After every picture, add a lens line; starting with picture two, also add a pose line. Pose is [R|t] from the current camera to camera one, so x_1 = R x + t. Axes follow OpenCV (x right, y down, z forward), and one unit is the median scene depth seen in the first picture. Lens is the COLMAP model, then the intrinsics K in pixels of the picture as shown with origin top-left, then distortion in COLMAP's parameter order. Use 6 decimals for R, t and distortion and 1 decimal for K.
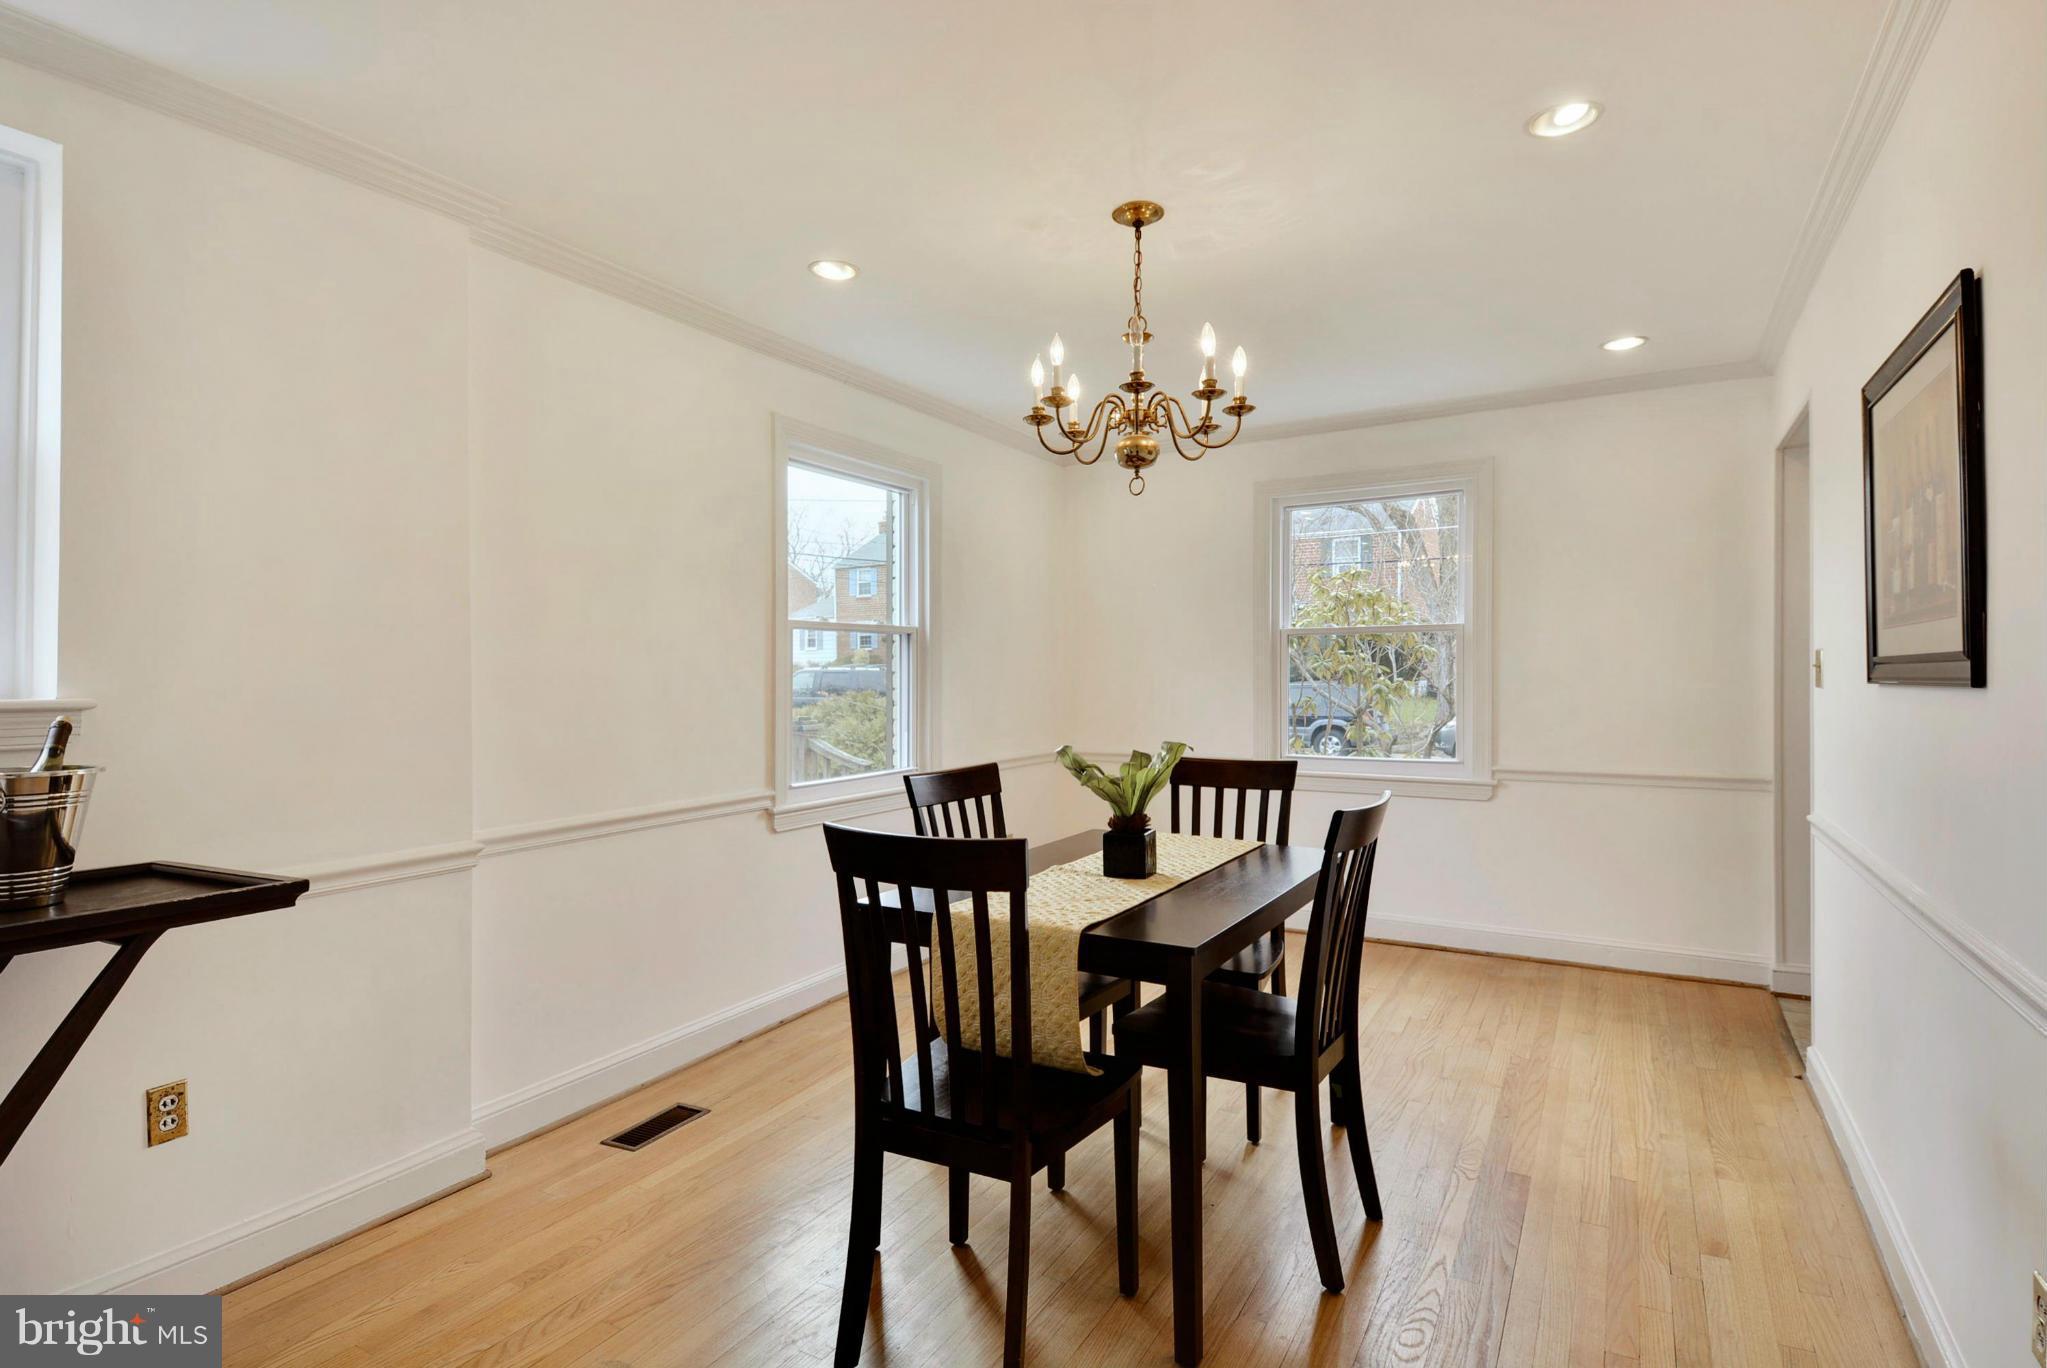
lens RADIAL K [[1063.0, 0, 987.7], [0, 1063.0, 676.7], [0, 0, 1]] dist [0.087287, -0.054786]
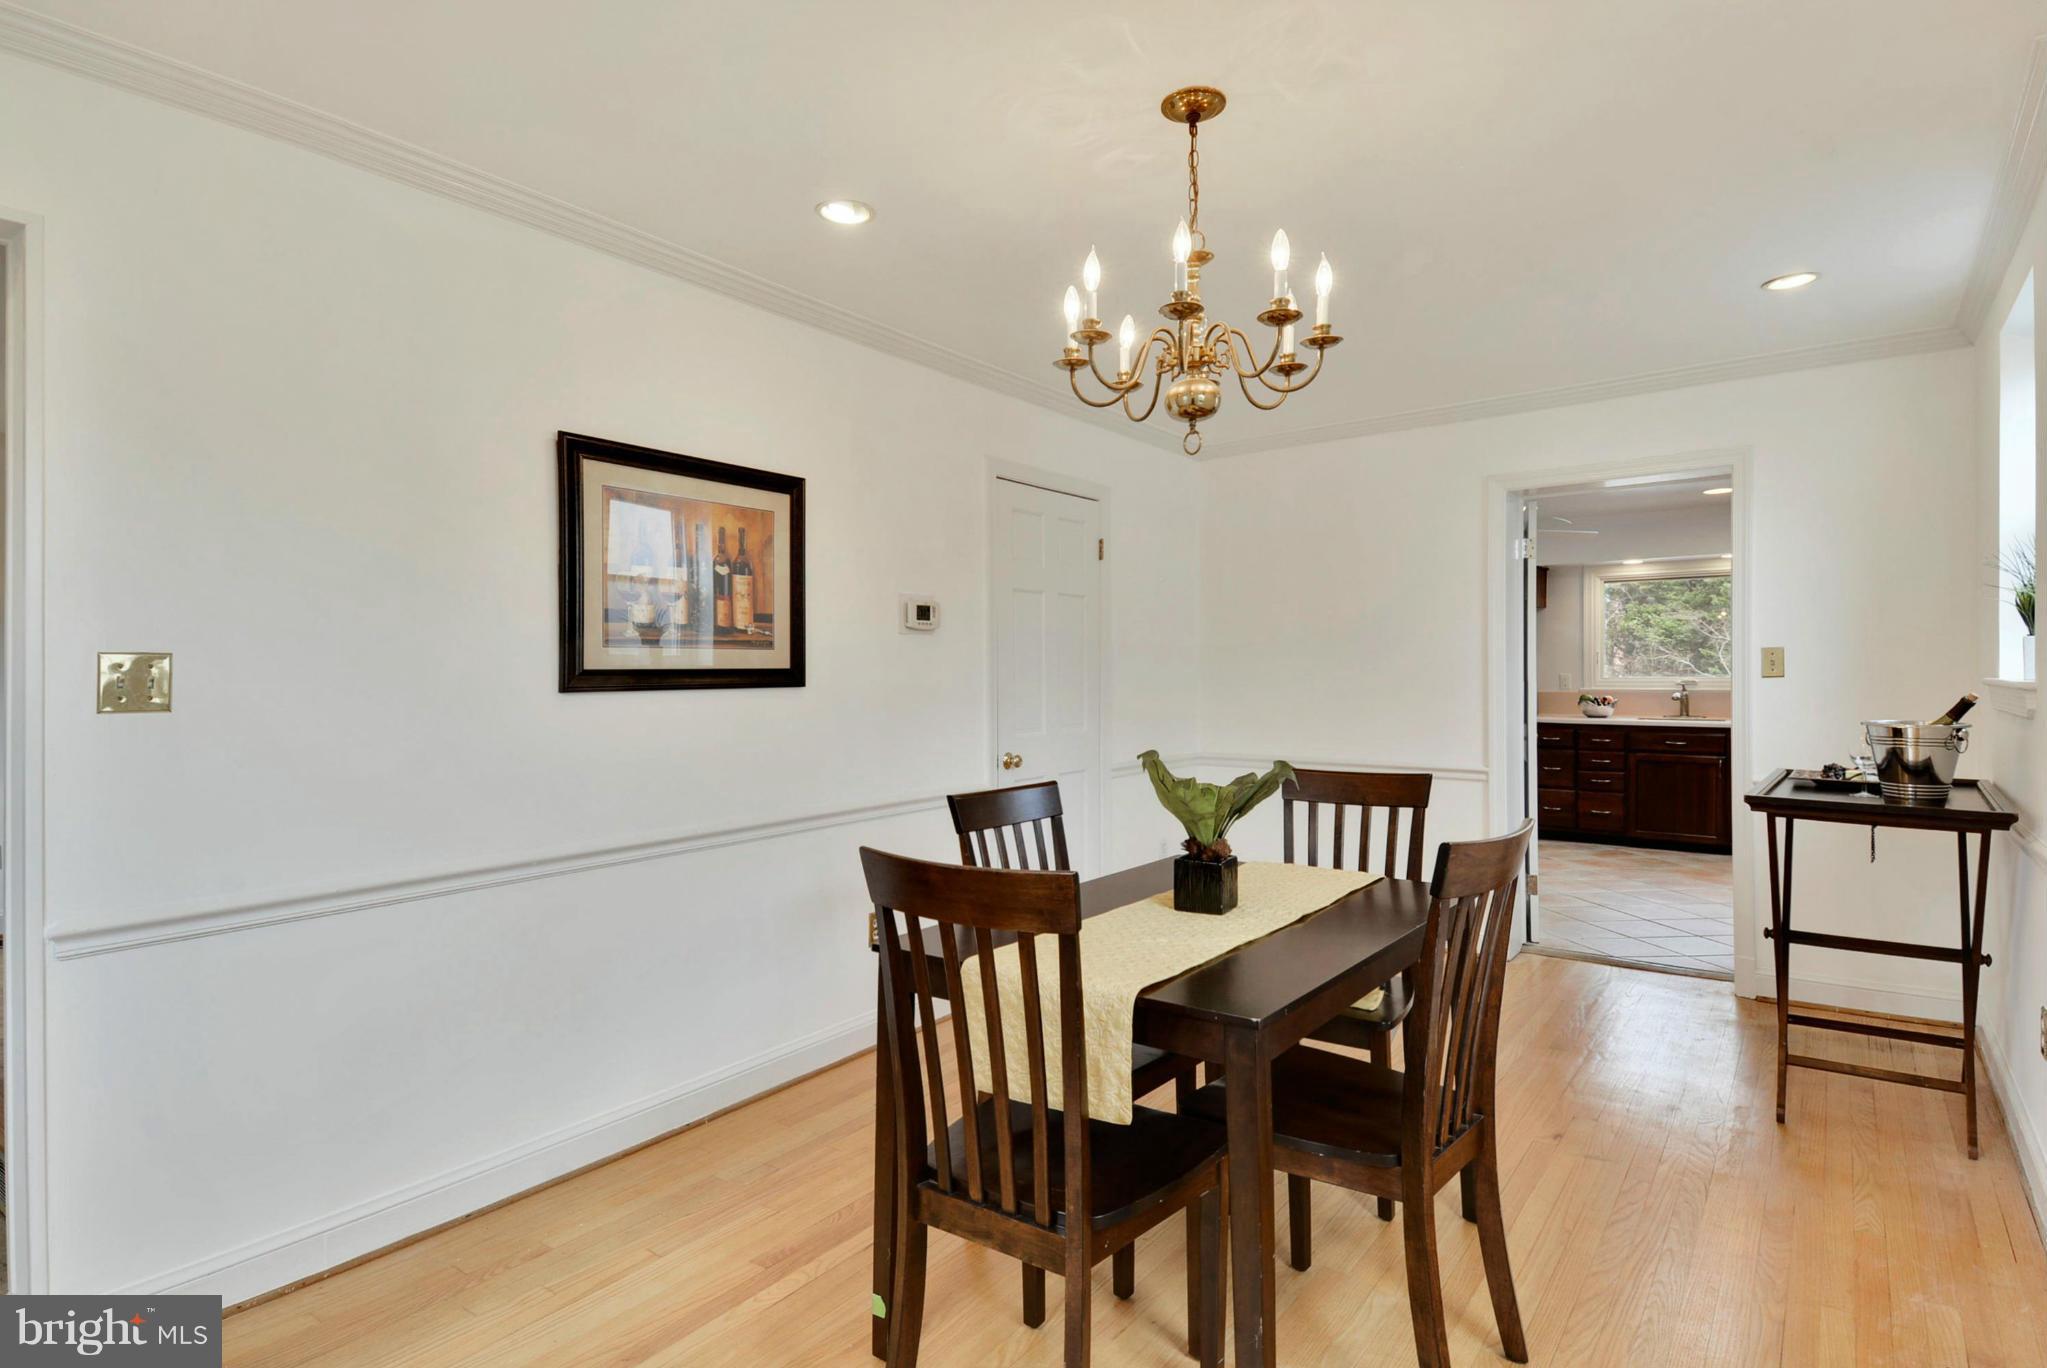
lens RADIAL K [[1063.0, 0, 987.7], [0, 1063.0, 676.7], [0, 0, 1]] dist [0.087287, -0.054786]
pose [[0.993315, 0.001180, -0.115433, 0.063758], [-0.003175, 0.999849, -0.017104, 0.009850], [0.115396, 0.017356, 0.993168, 0.145439]]
